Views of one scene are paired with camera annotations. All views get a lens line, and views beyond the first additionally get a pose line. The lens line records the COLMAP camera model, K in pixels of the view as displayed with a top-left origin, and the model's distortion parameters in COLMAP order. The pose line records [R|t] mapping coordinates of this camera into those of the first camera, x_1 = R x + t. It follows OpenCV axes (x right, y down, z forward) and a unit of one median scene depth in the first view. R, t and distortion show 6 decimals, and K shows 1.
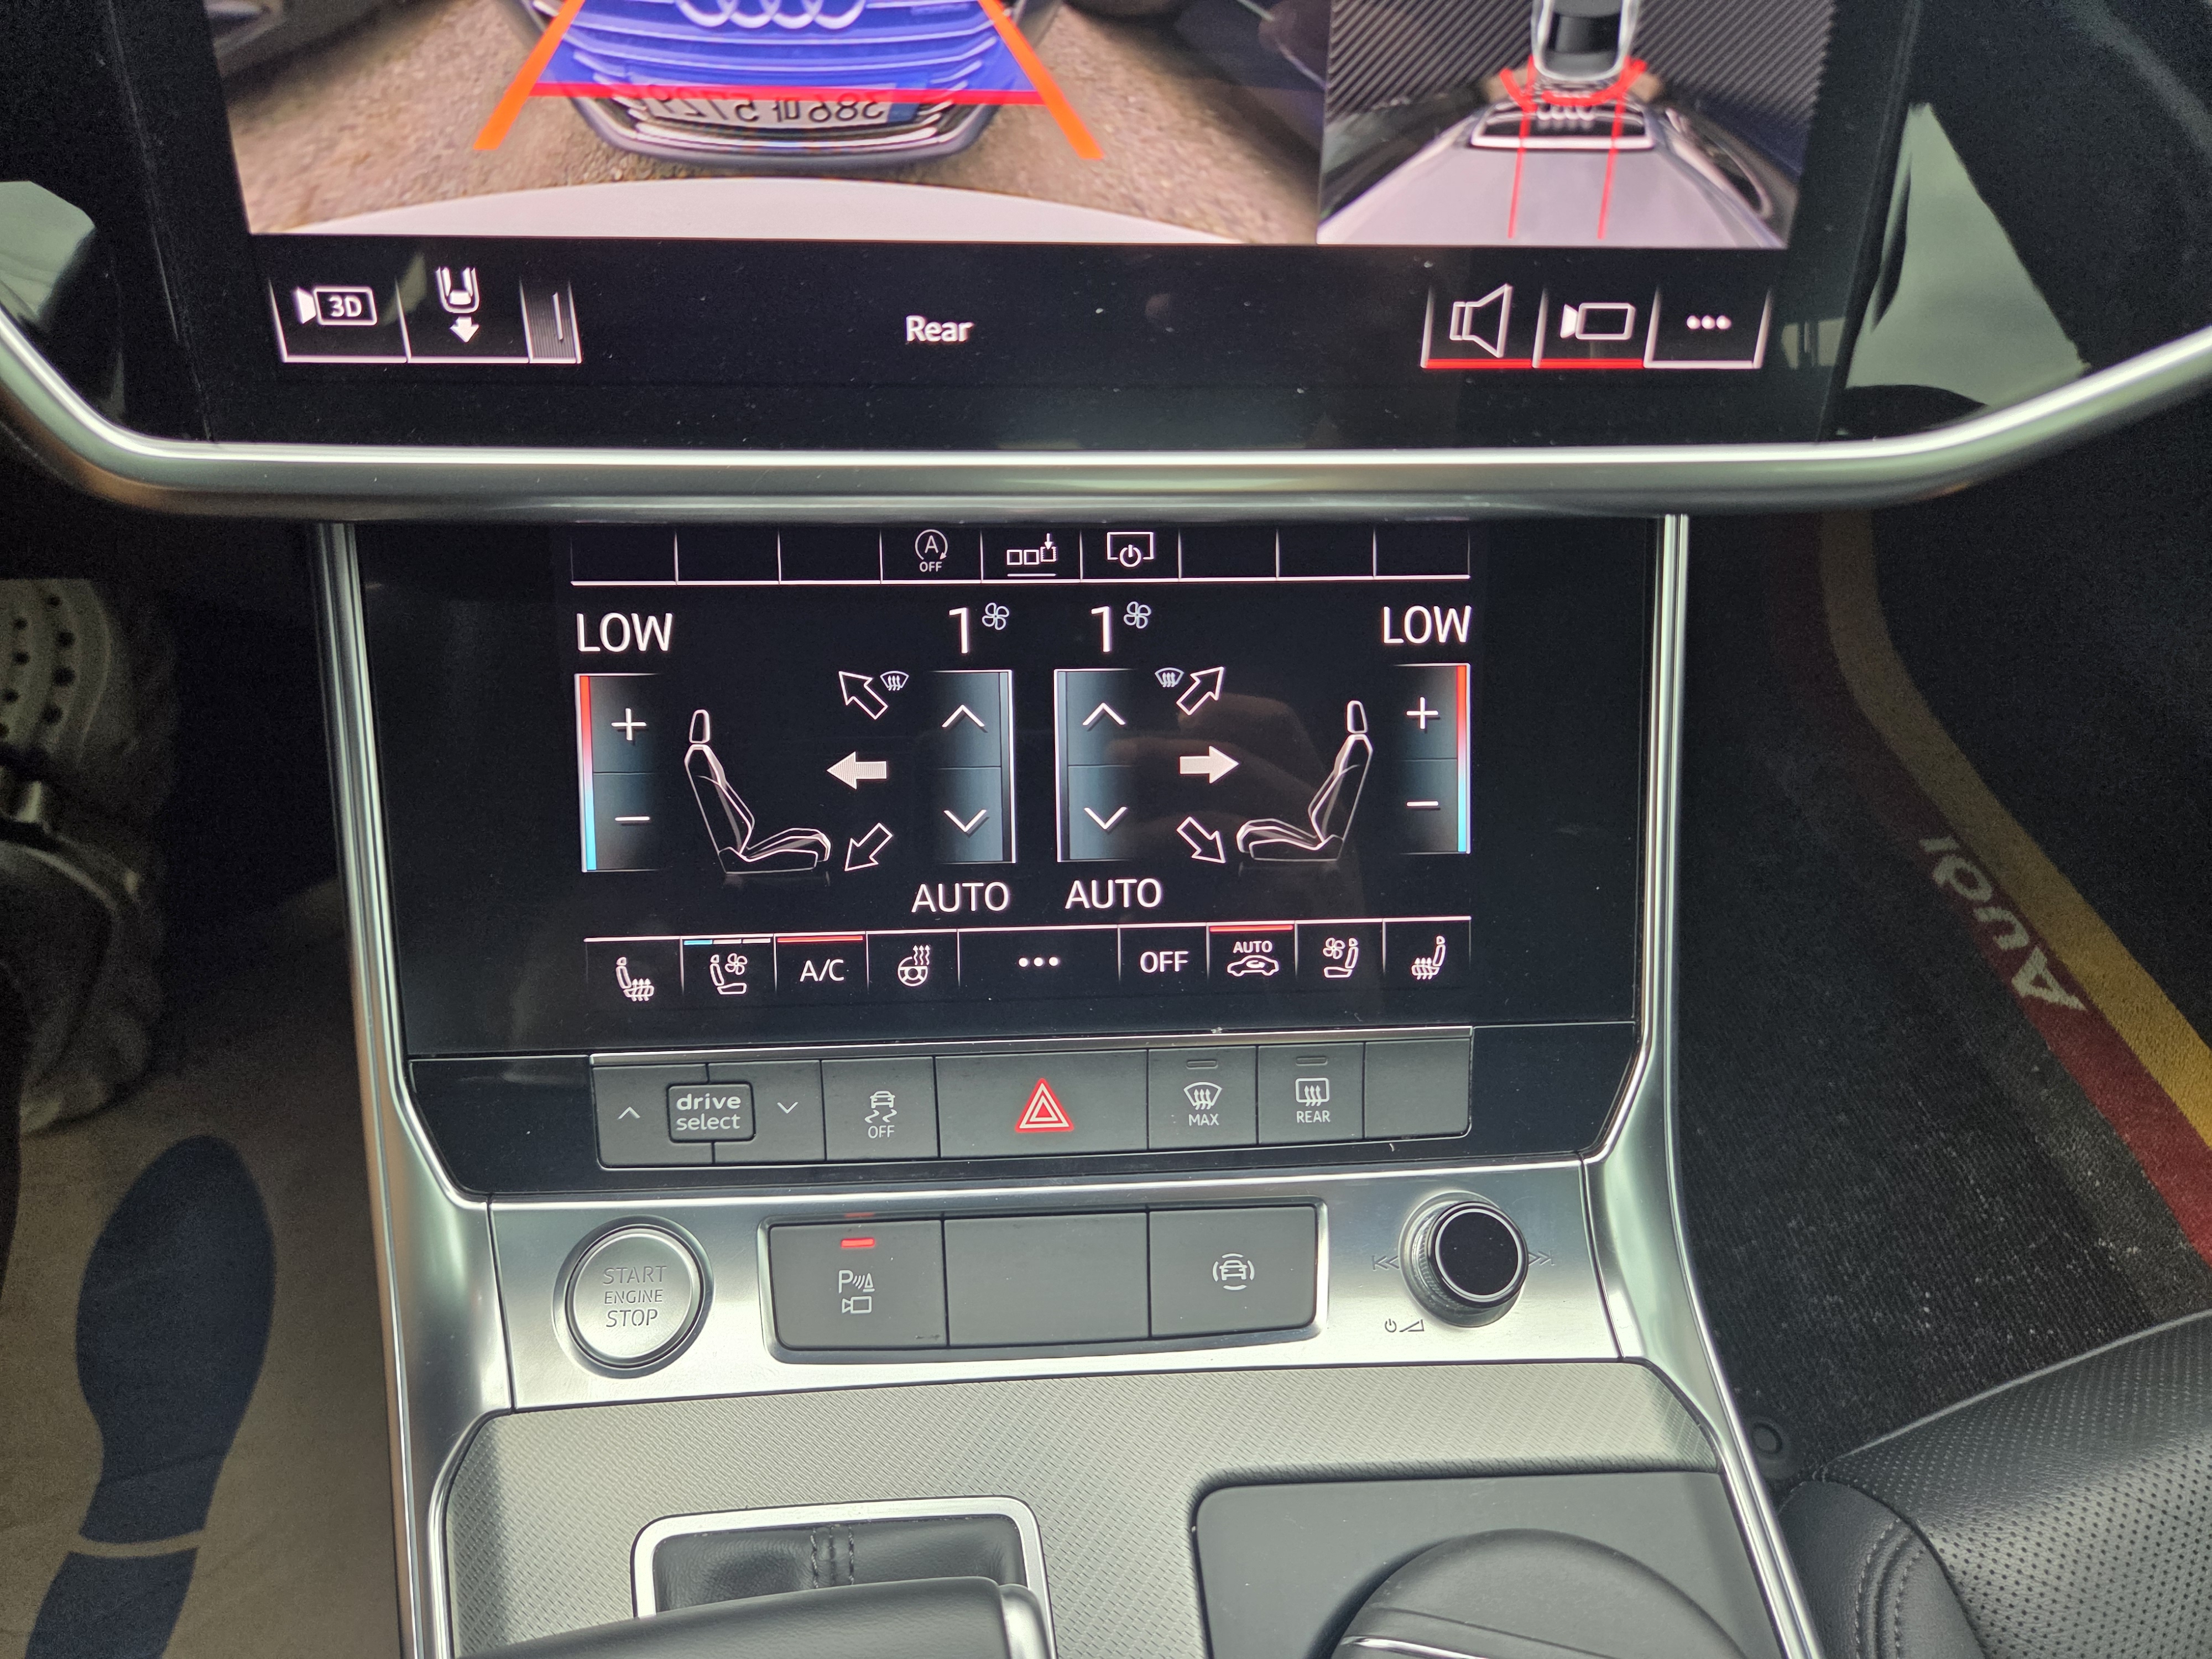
lens RADIAL K [[1509.4, 0, 1085.3], [0, 1509.4, 849.7], [0, 0, 1]] dist [0.041511, -0.046339]
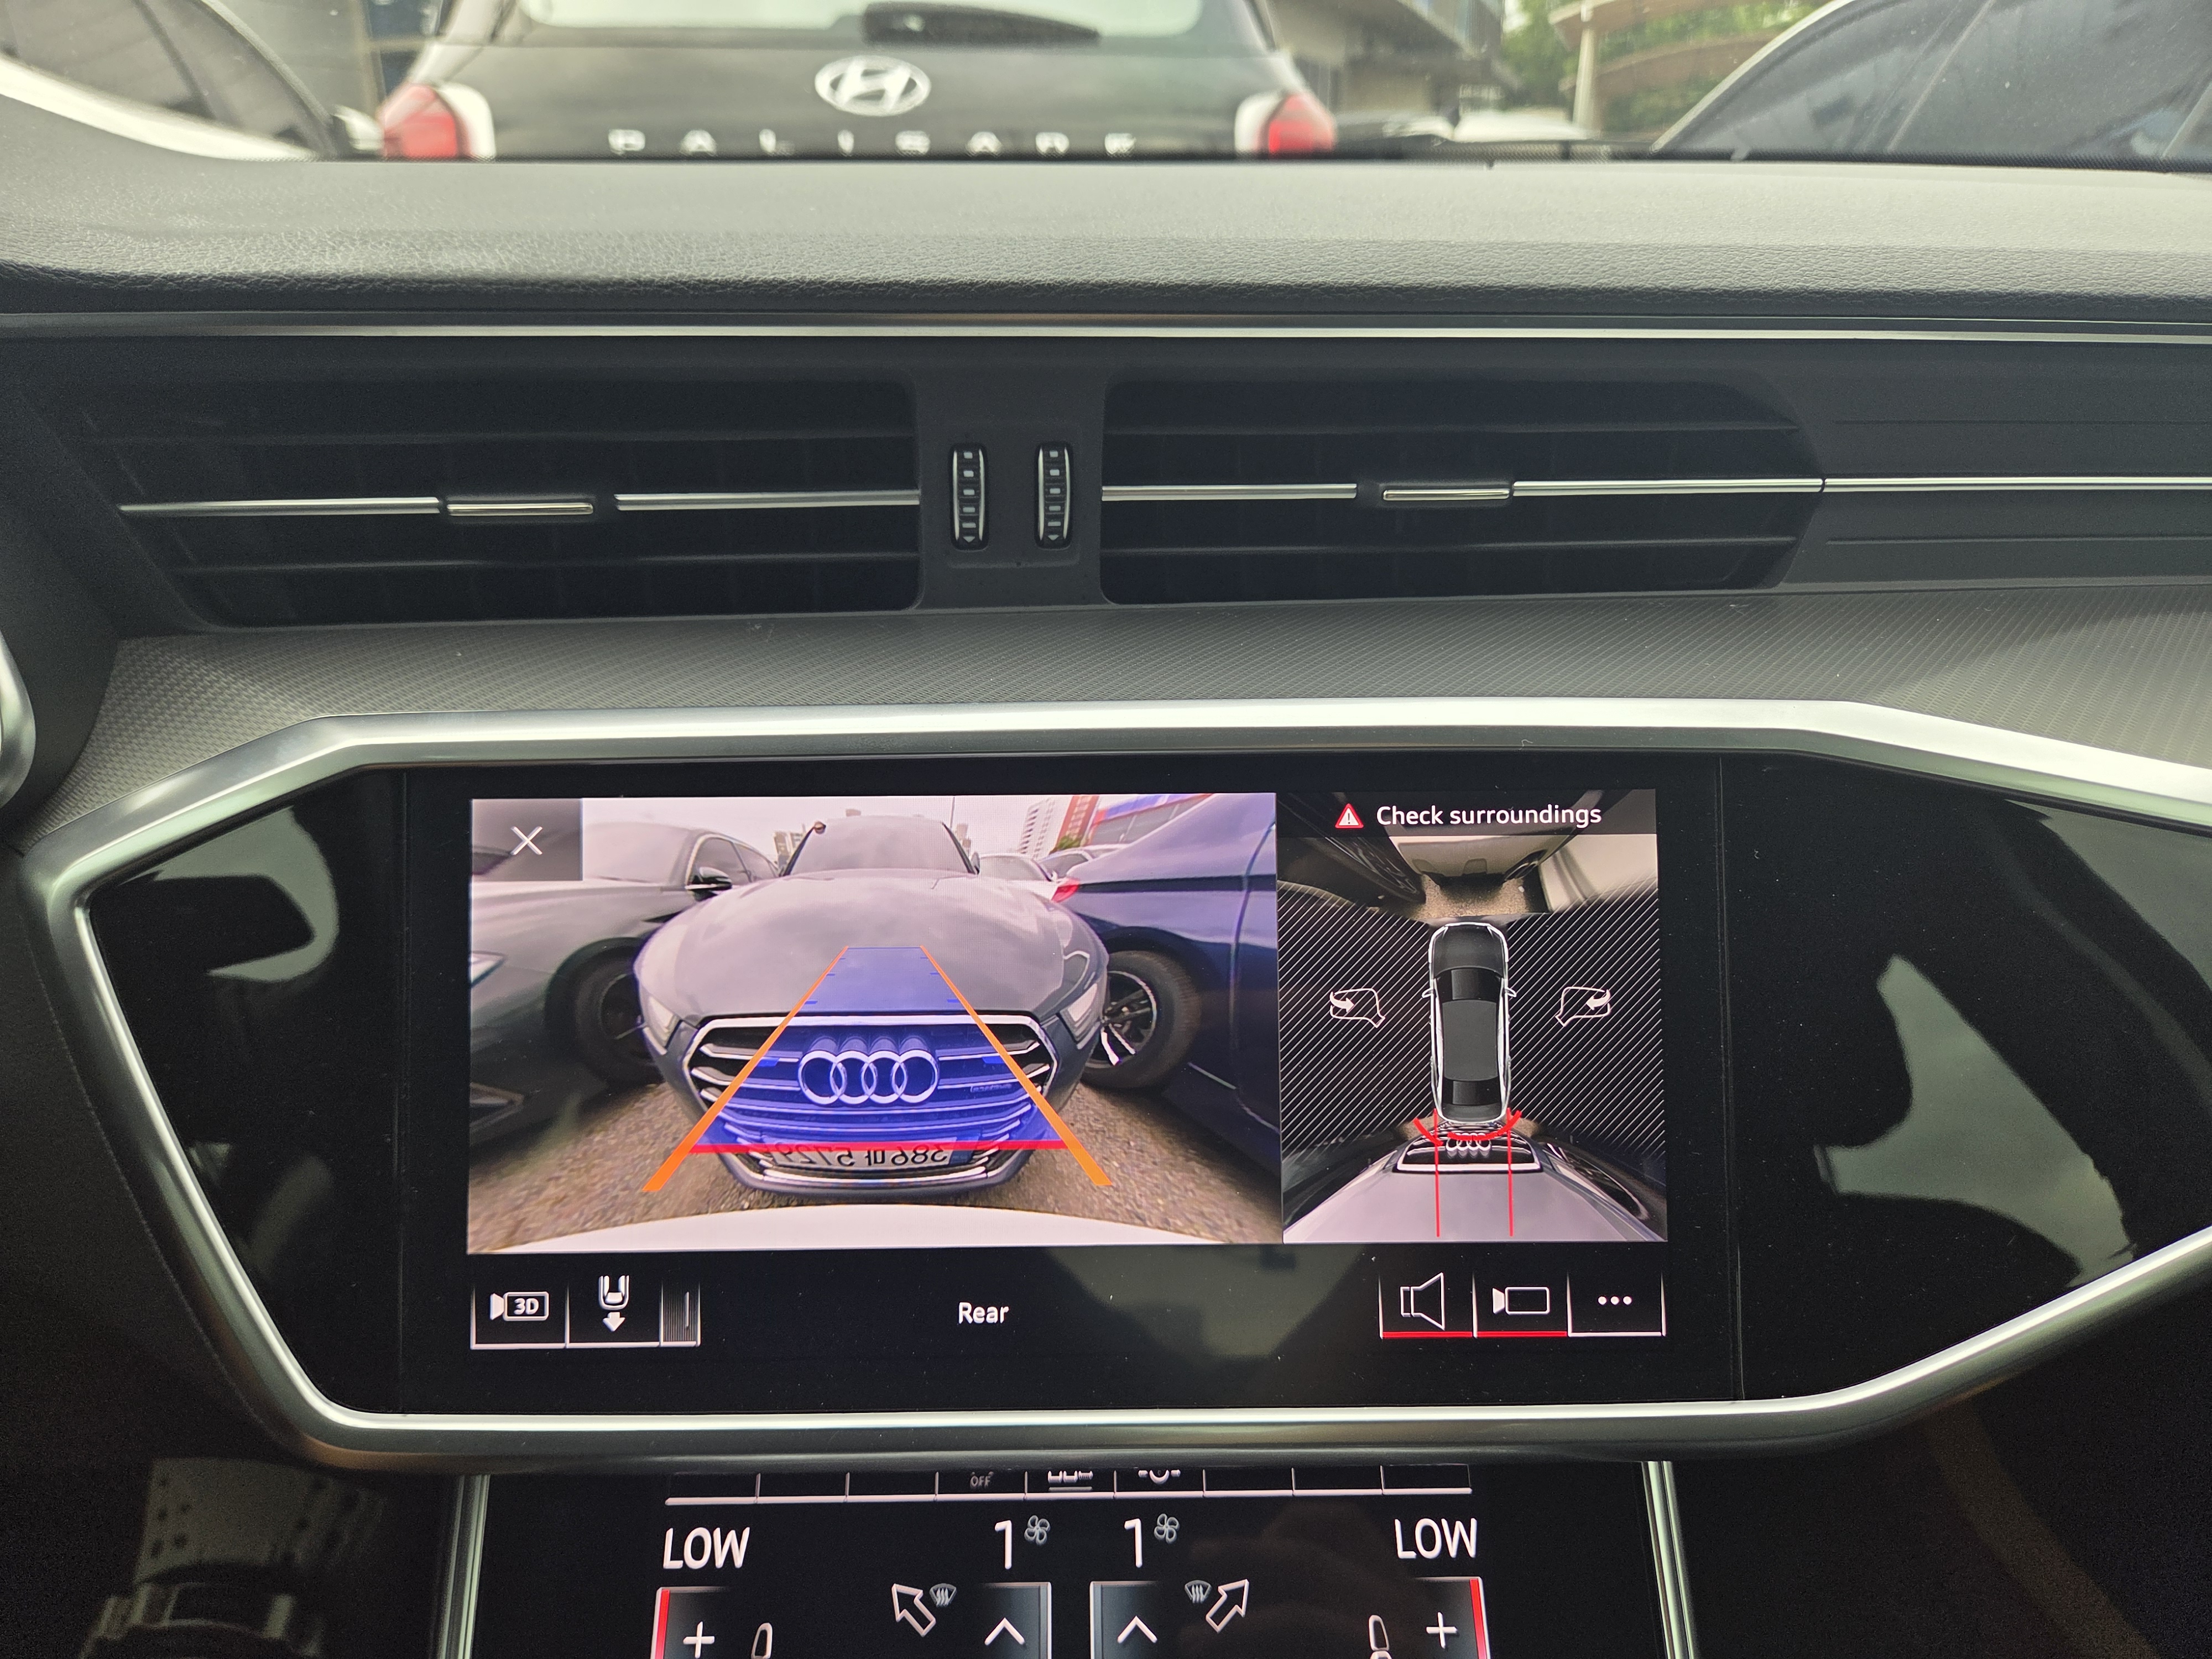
lens RADIAL K [[1509.4, 0, 1085.3], [0, 1509.4, 849.7], [0, 0, 1]] dist [0.041511, -0.046339]
pose [[0.997787, -0.022264, -0.062656, 0.056748], [-0.010086, 0.880699, -0.473569, -0.067305], [0.065724, 0.473153, 0.878525, -0.210192]]
